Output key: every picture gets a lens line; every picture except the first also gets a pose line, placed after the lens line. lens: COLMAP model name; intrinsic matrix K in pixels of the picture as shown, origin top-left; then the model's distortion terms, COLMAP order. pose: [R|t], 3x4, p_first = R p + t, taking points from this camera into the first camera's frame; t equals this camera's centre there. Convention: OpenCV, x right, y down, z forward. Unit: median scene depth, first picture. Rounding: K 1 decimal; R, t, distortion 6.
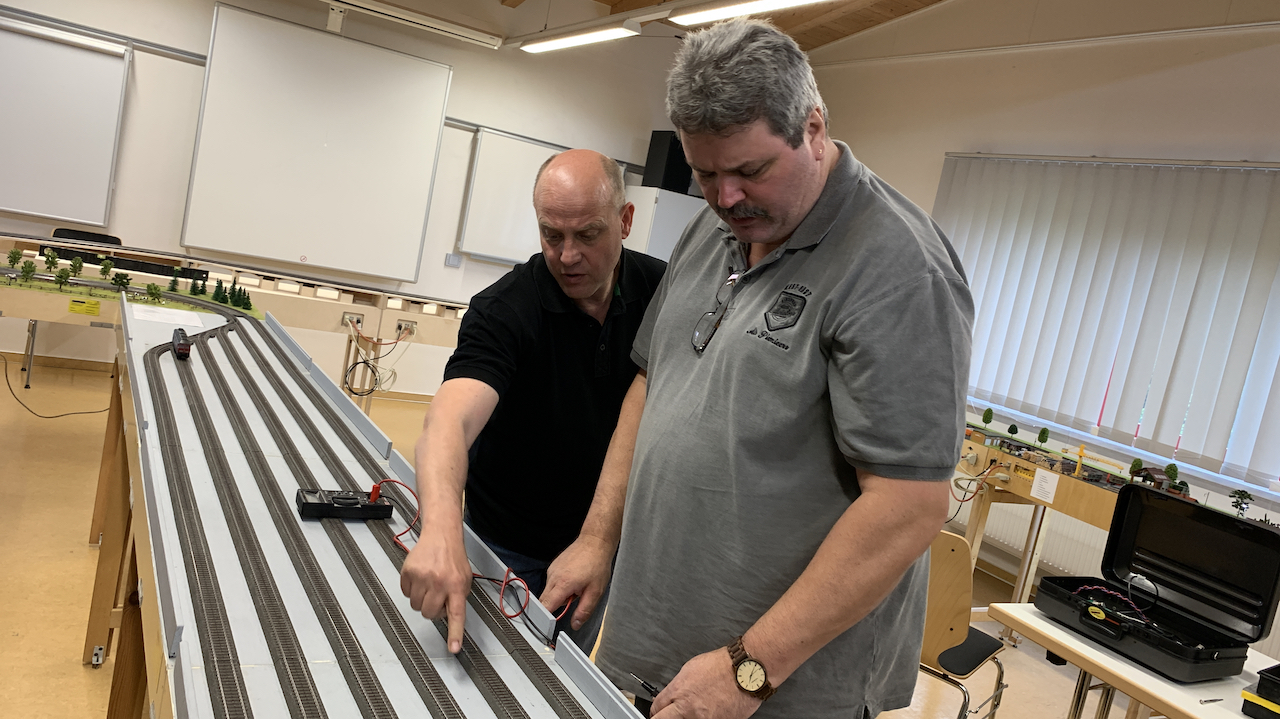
lens RADIAL K [[978.6, 0, 643.6], [0, 978.6, 381.4], [0, 0, 1]] dist [-0.086103, 0.095848]
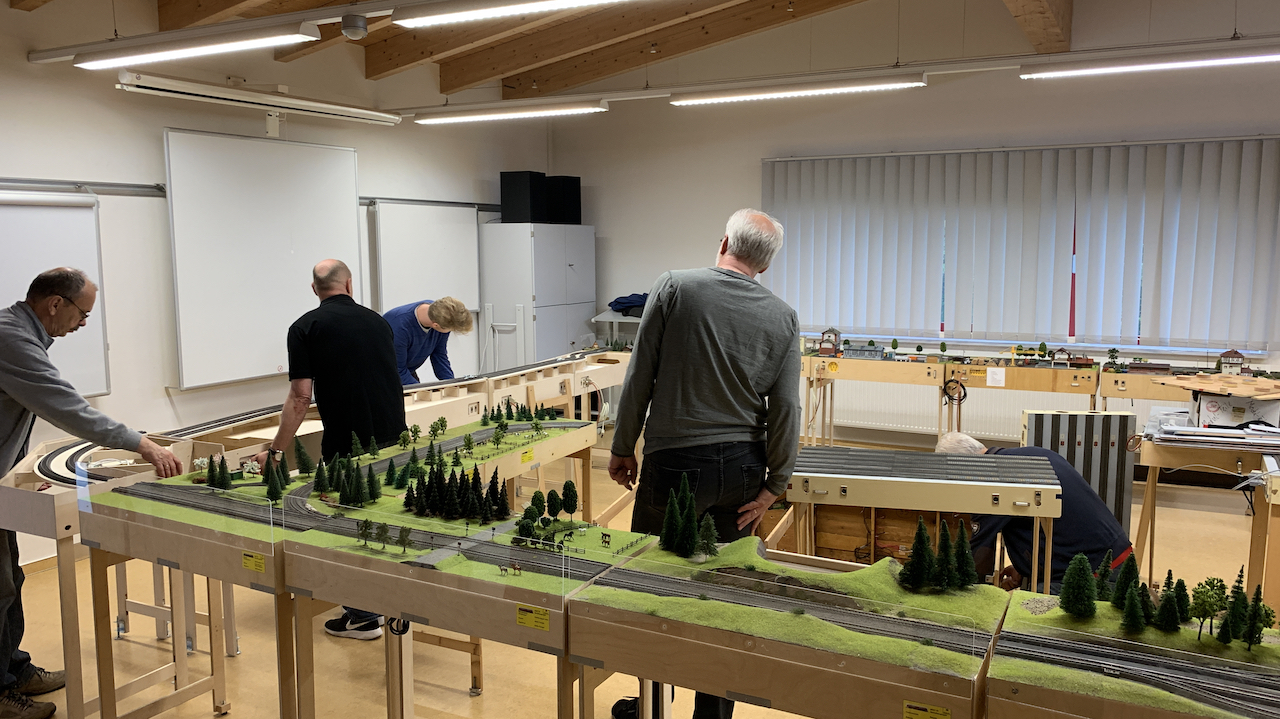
lens RADIAL K [[953.1, 0, 663.8], [0, 953.1, 359.8], [0, 0, 1]] dist [0.004866, -0.013773]
pose [[0.815761, -0.268298, 0.512396, -0.832490], [0.242547, 0.962930, 0.118055, -0.239992], [-0.525075, 0.027975, 0.850596, -0.057351]]
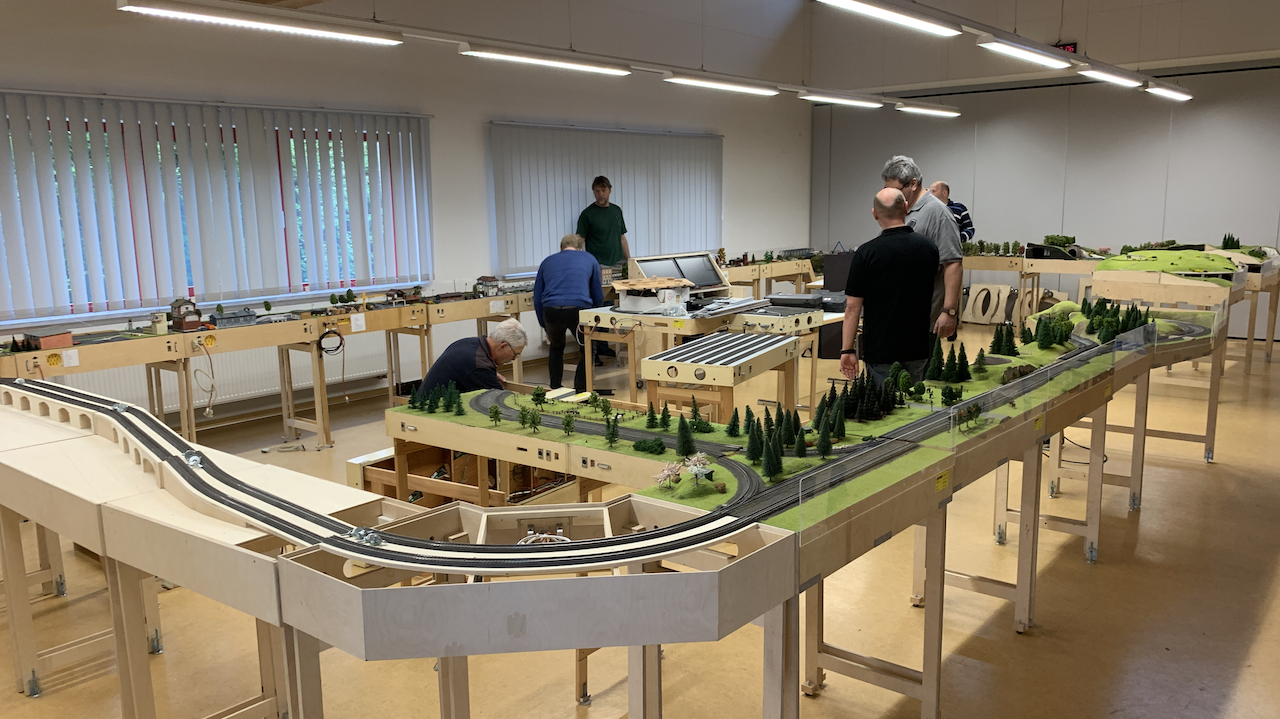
lens RADIAL K [[985.1, 0, 646.8], [0, 985.1, 363.2], [0, 0, 1]] dist [0.075736, -0.008029]
pose [[-0.384896, -0.340386, 0.857900, -1.301383], [0.059609, 0.918401, 0.391134, -0.476533], [-0.921033, 0.201685, -0.333198, 1.071358]]
